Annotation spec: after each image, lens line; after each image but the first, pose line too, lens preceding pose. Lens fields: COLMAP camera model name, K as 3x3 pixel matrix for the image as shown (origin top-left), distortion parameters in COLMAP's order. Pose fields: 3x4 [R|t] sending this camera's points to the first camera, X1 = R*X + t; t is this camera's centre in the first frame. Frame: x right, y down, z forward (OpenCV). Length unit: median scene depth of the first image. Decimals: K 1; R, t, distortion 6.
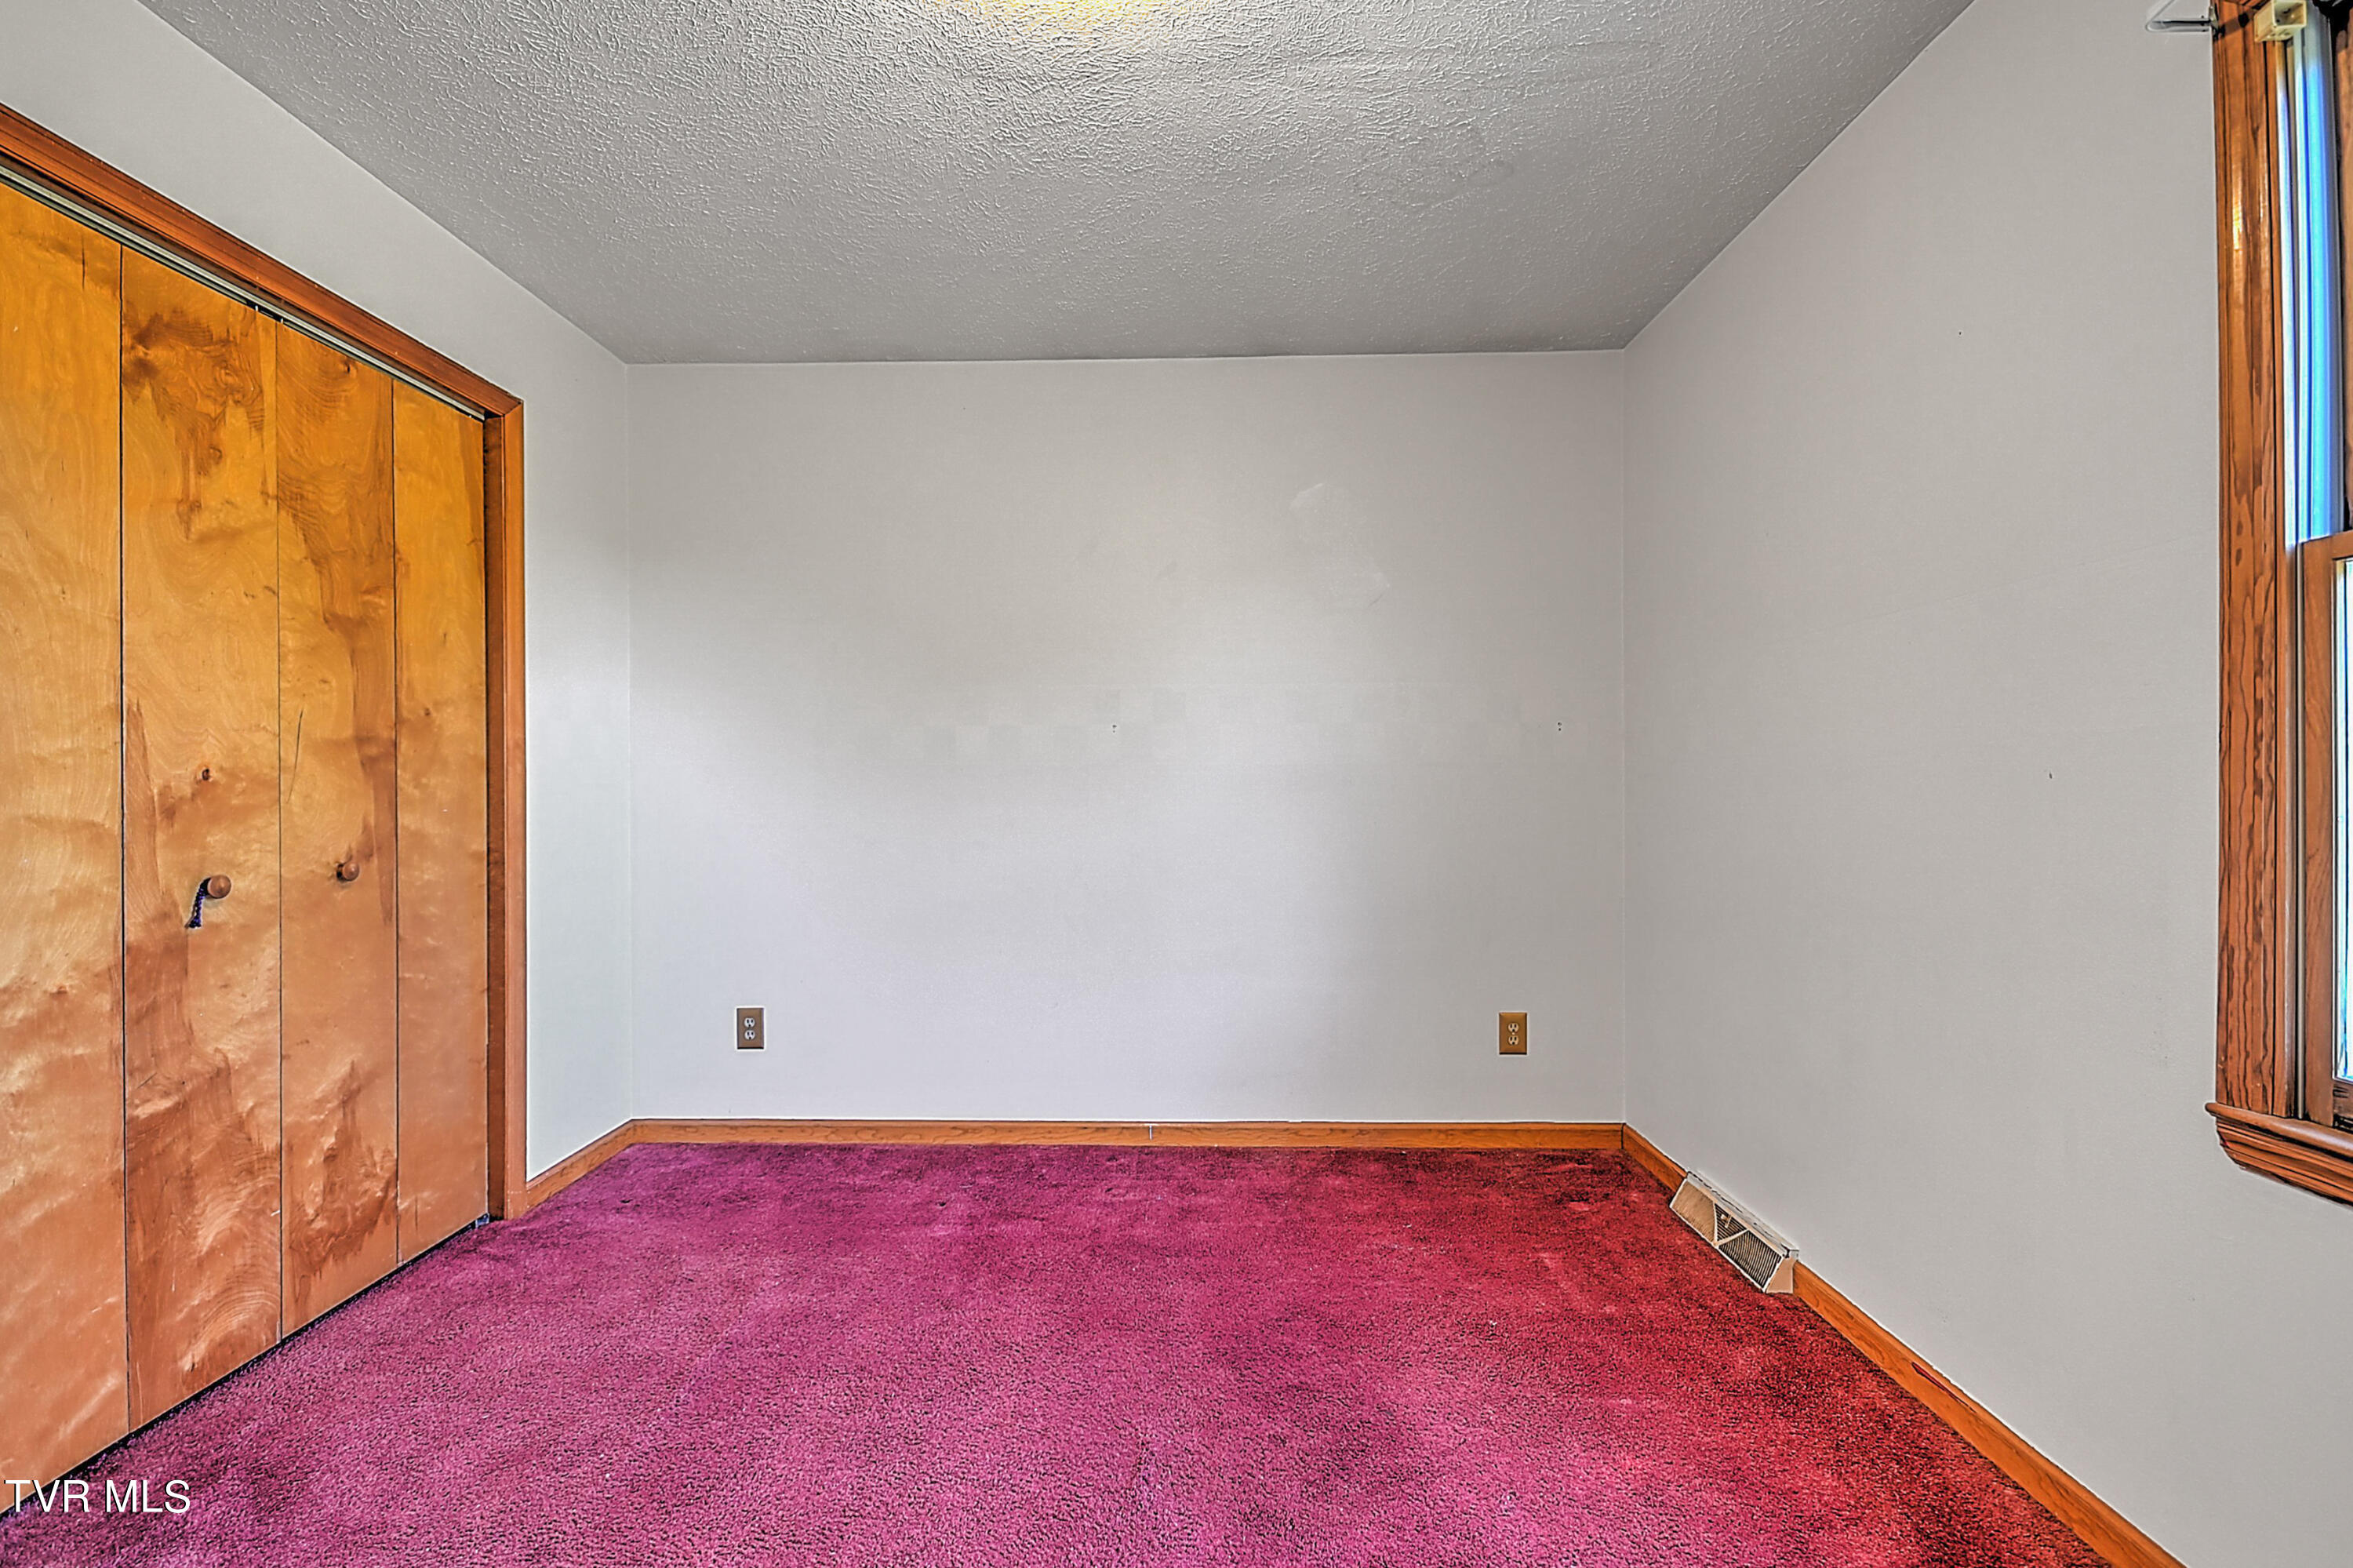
lens RADIAL K [[1059.5, 0, 1173.8], [0, 1059.5, 798.4], [0, 0, 1]] dist [0.025316, -0.011482]
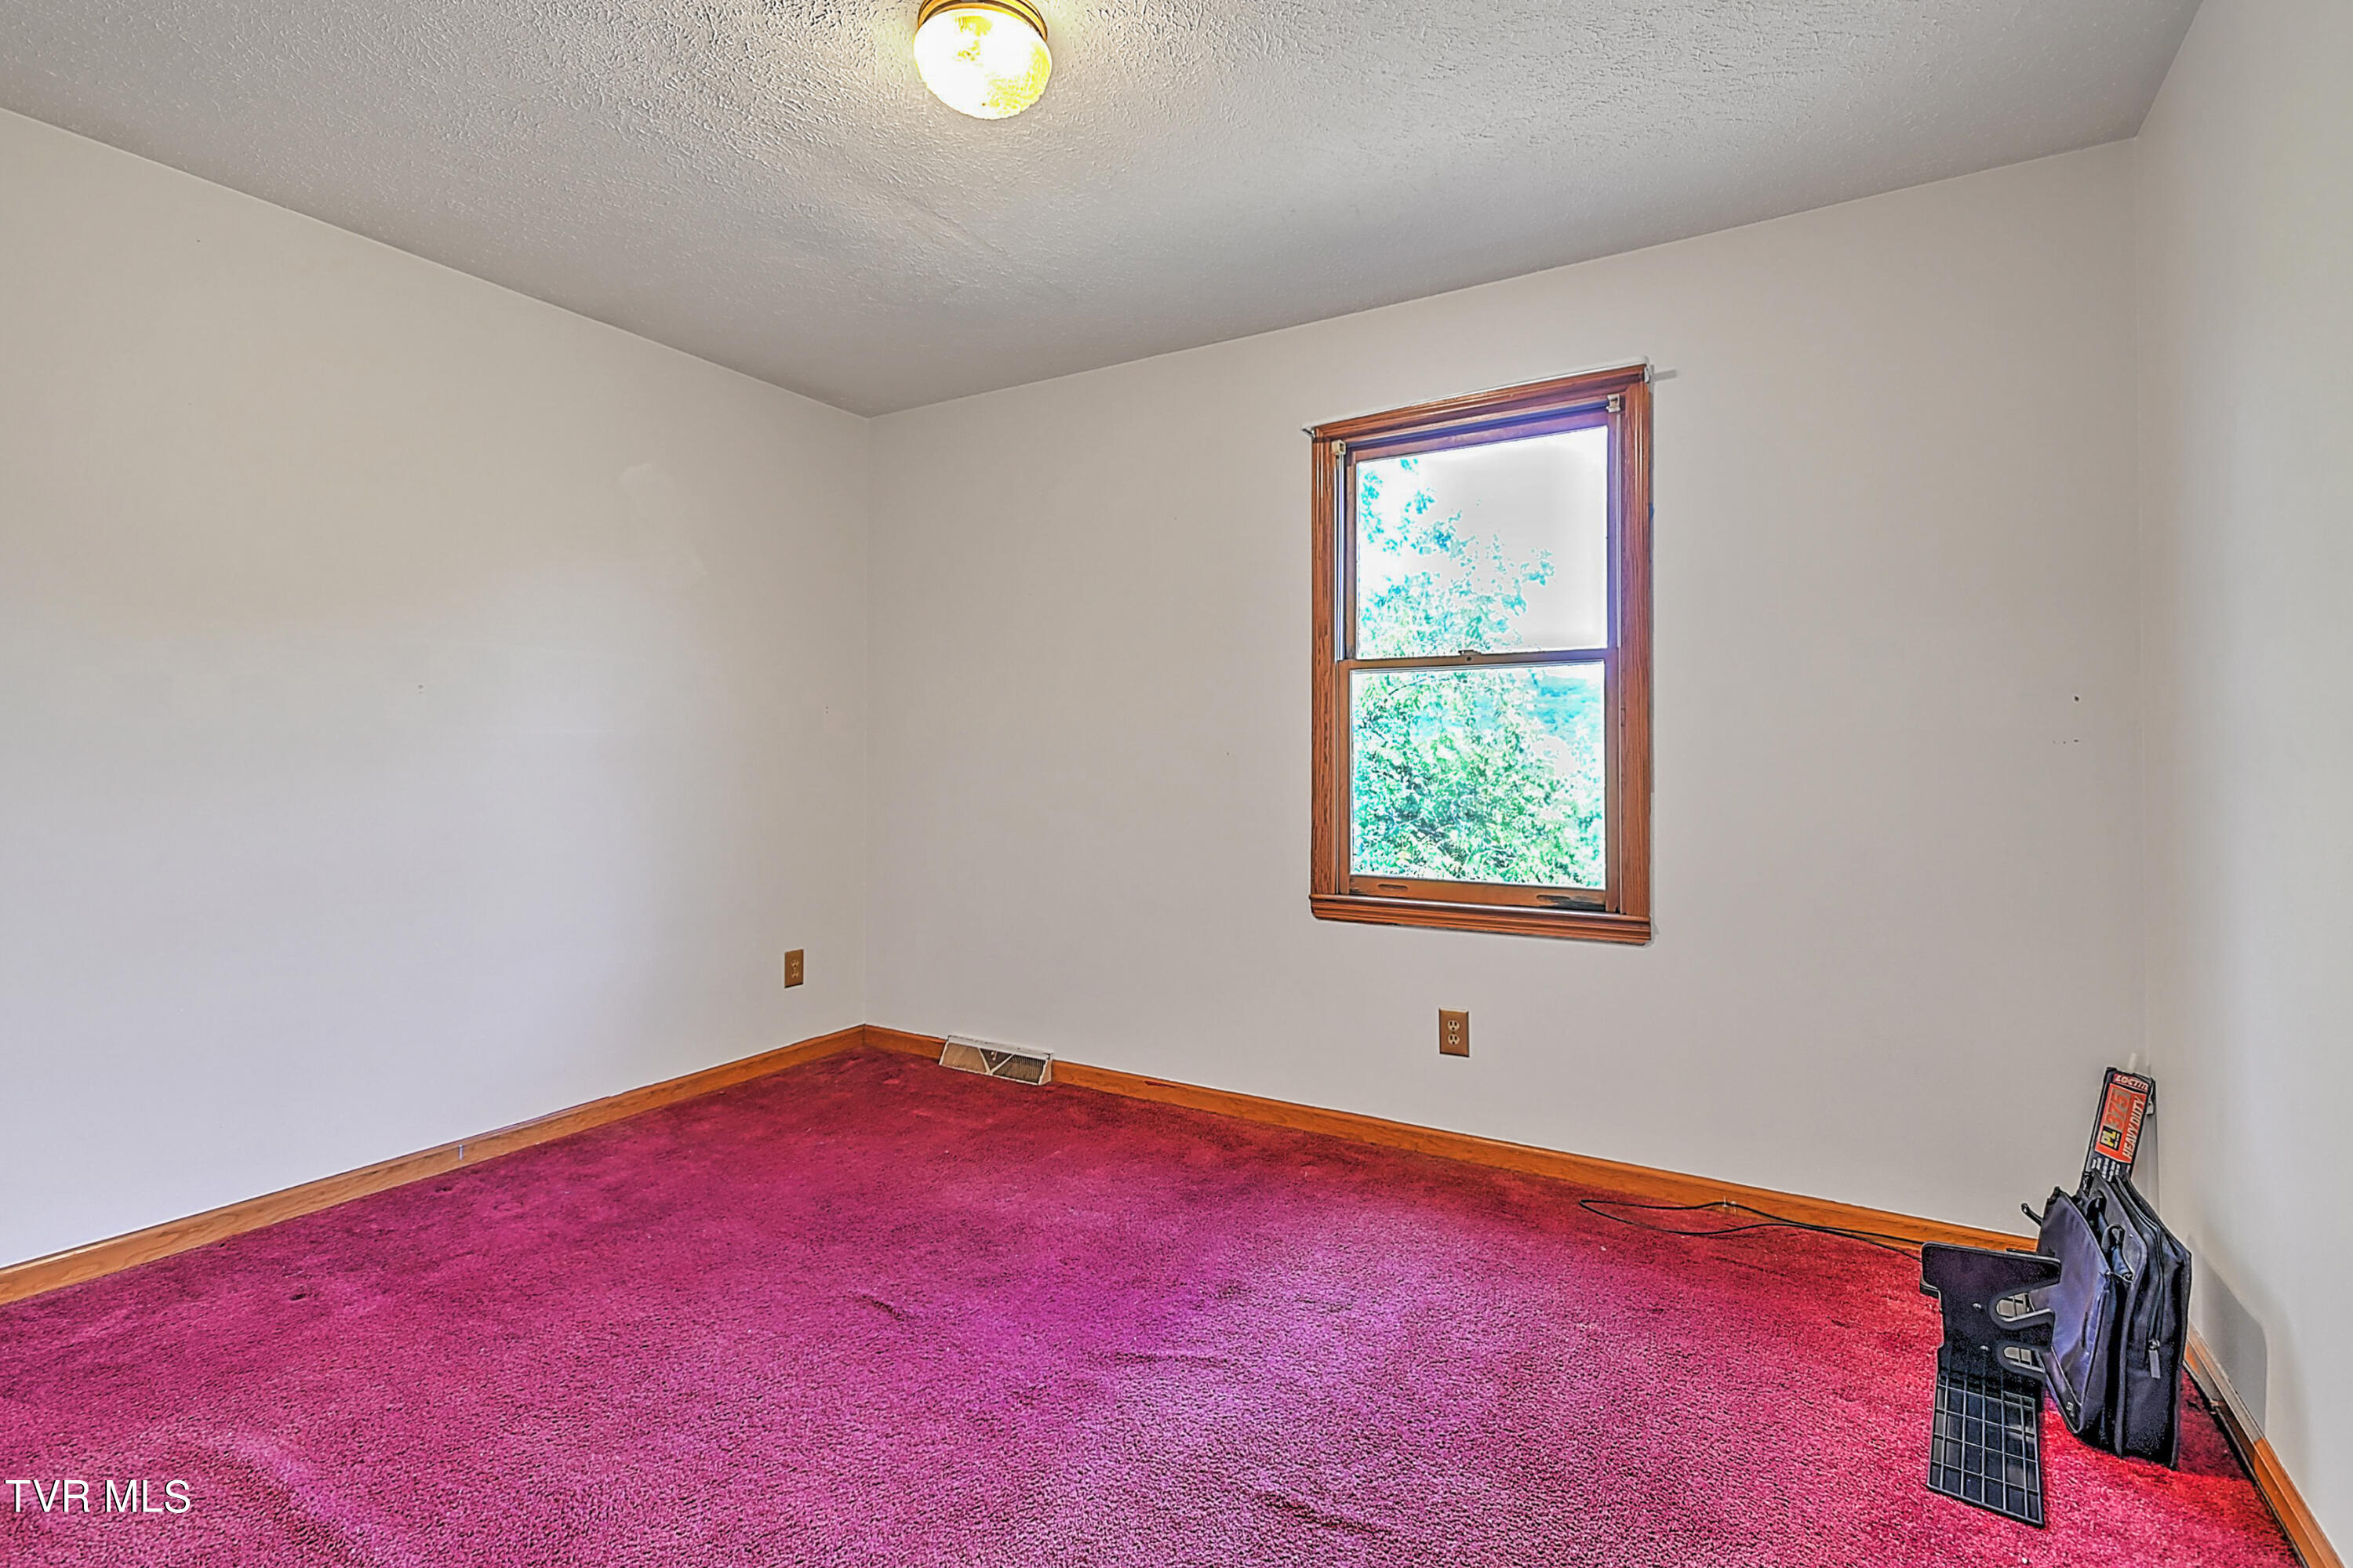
lens RADIAL K [[1059.5, 0, 1175.3], [0, 1059.5, 770.8], [0, 0, 1]] dist [0.025316, -0.011482]
pose [[0.492827, -0.007823, 0.870092, -0.632585], [0.009251, 0.999950, 0.003751, 0.001683], [-0.870078, 0.006201, 0.492874, 0.061204]]
